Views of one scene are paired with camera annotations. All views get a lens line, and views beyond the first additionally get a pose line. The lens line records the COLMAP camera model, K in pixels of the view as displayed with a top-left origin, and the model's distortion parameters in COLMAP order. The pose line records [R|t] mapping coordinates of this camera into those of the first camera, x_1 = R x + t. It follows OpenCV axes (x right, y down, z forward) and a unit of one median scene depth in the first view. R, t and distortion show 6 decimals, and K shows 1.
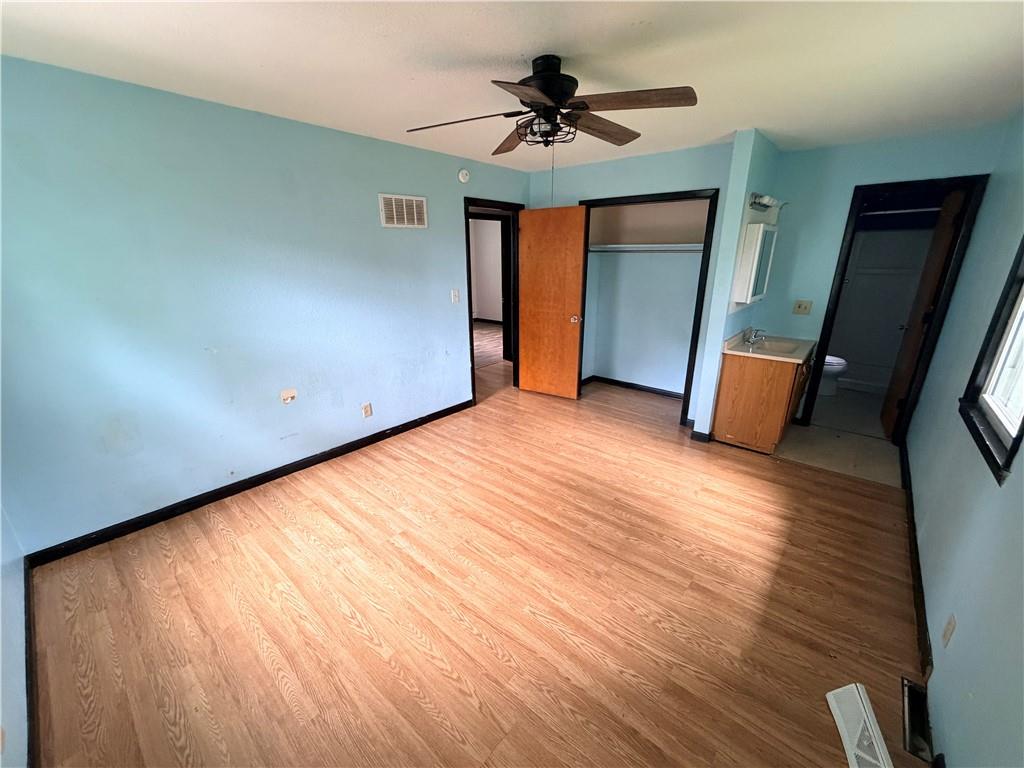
lens RADIAL K [[408.6, 0, 511.6], [0, 408.6, 384.9], [0, 0, 1]] dist [-0.000523, -0.000092]
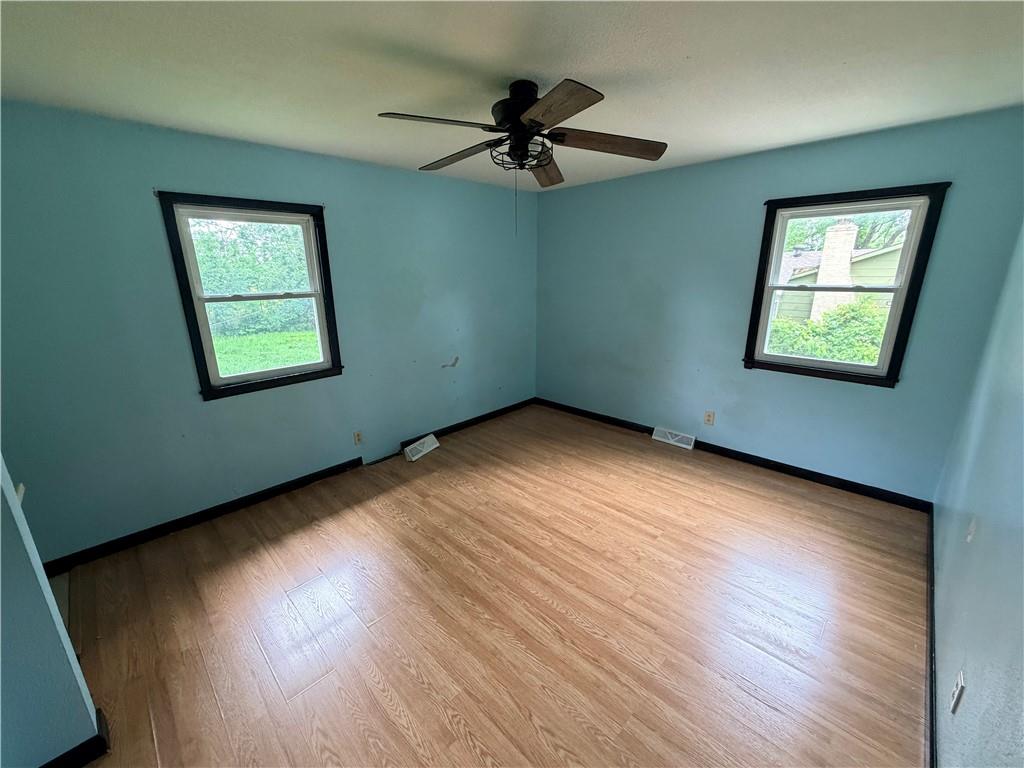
lens RADIAL K [[408.6, 0, 512.2], [0, 408.6, 384.3], [0, 0, 1]] dist [-0.000523, -0.000092]
pose [[-0.998154, 0.000470, 0.060724, 0.037219], [0.033844, 0.834571, 0.549860, -0.581670], [-0.050421, 0.550900, -0.833047, 1.764328]]
